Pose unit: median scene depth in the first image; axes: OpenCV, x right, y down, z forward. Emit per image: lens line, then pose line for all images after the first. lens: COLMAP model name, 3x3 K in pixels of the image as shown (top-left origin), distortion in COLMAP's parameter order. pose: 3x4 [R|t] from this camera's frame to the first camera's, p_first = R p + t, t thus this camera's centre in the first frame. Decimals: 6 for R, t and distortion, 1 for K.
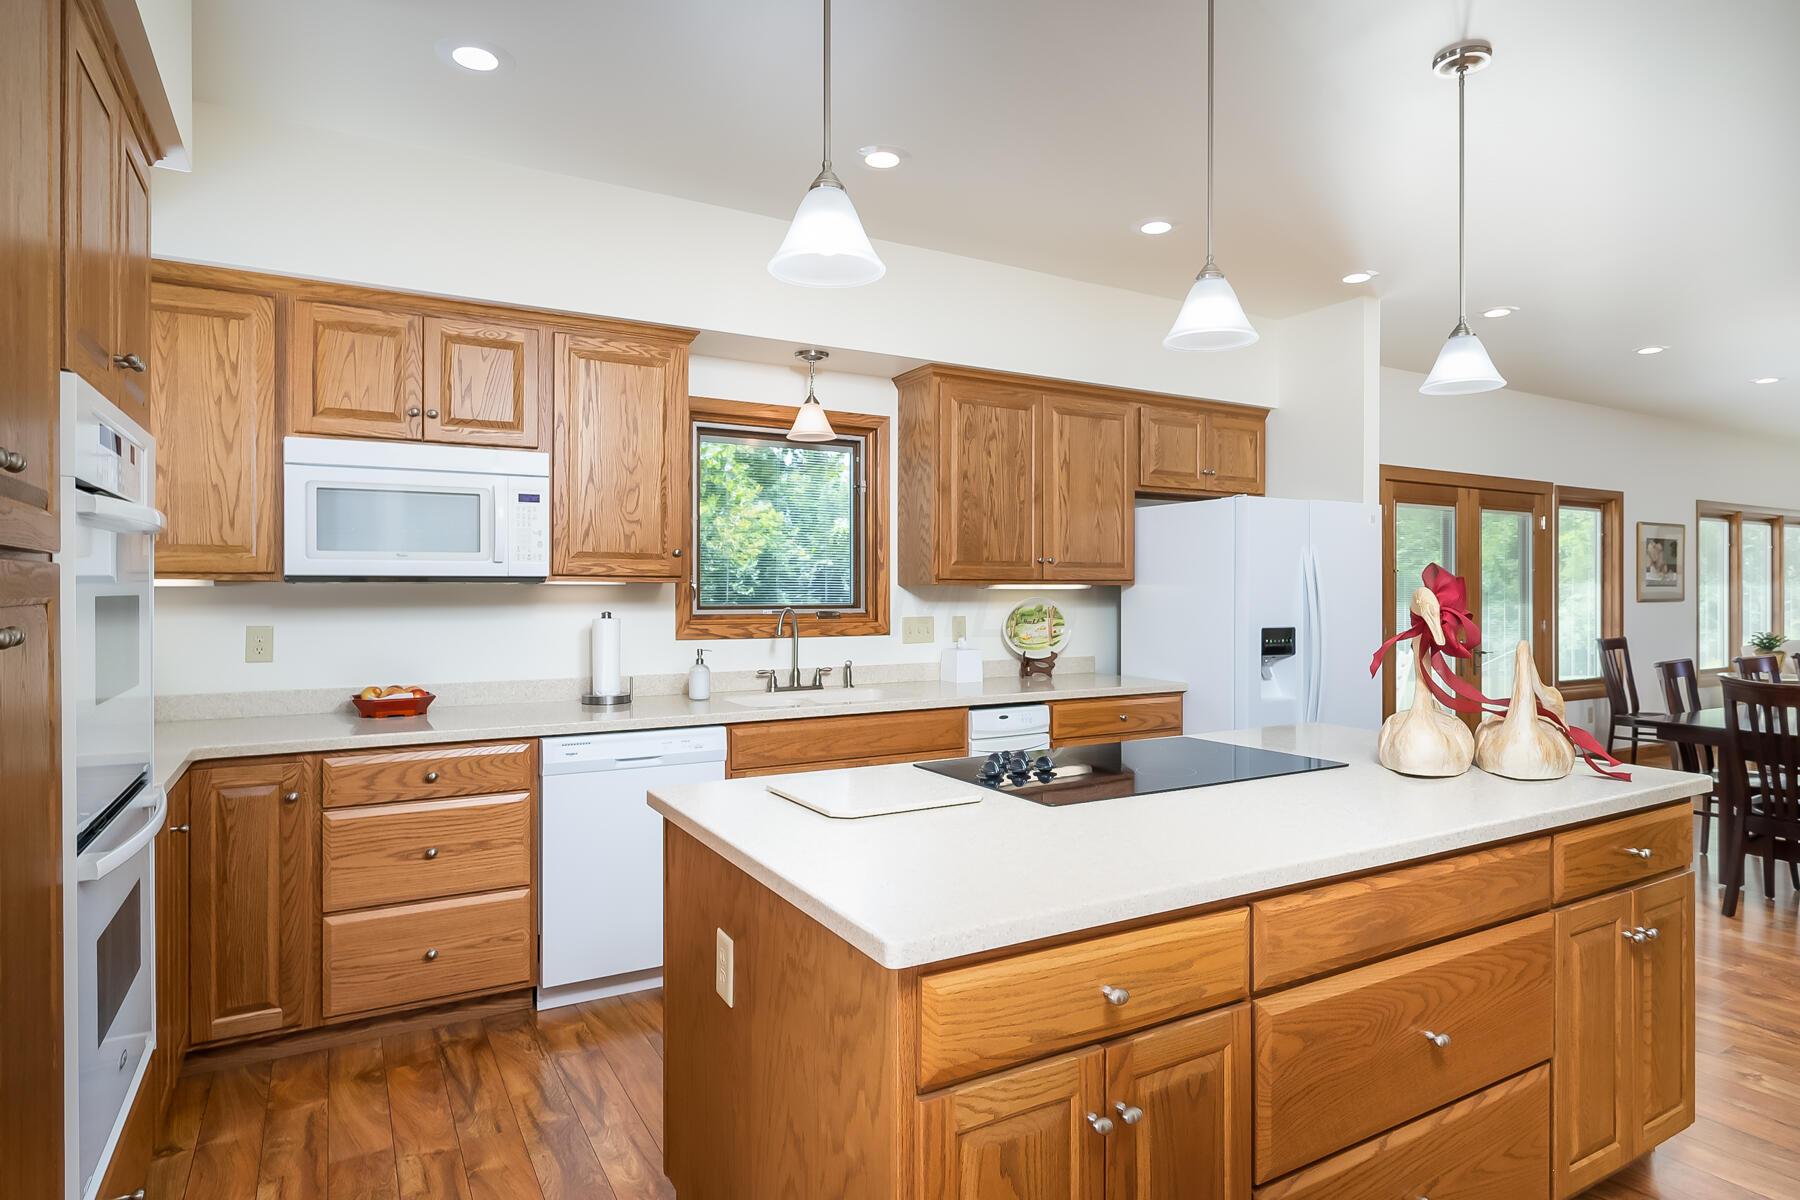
lens RADIAL K [[986.9, 0, 906.3], [0, 986.9, 591.6], [0, 0, 1]] dist [-0.002548, -0.000340]
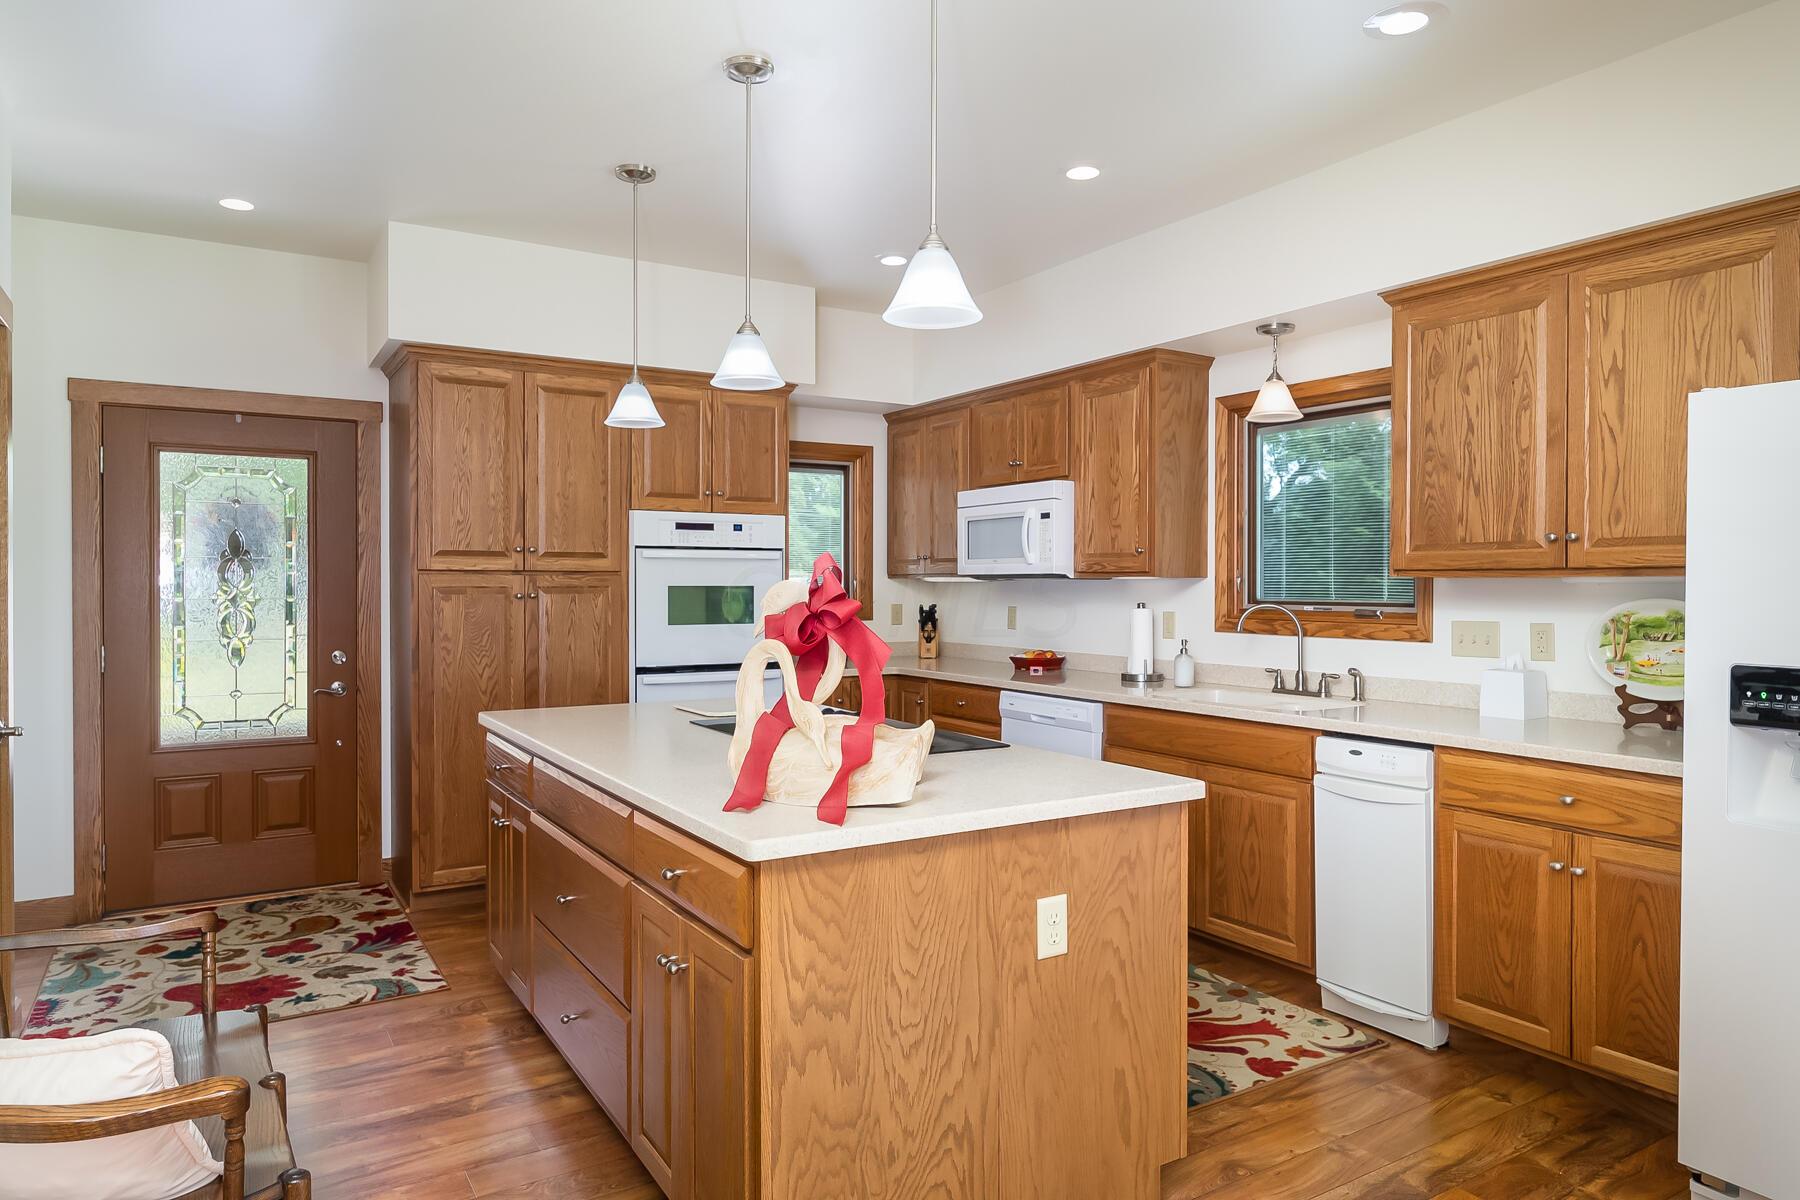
lens RADIAL K [[1141.3, 0, 910.8], [0, 1141.3, 595.7], [0, 0, 1]] dist [-0.003212, 0.002189]
pose [[0.028486, 0.011345, -0.999530, 0.929124], [-0.001948, 0.999934, 0.011294, -0.002182], [0.999592, 0.001625, 0.028506, 0.612278]]
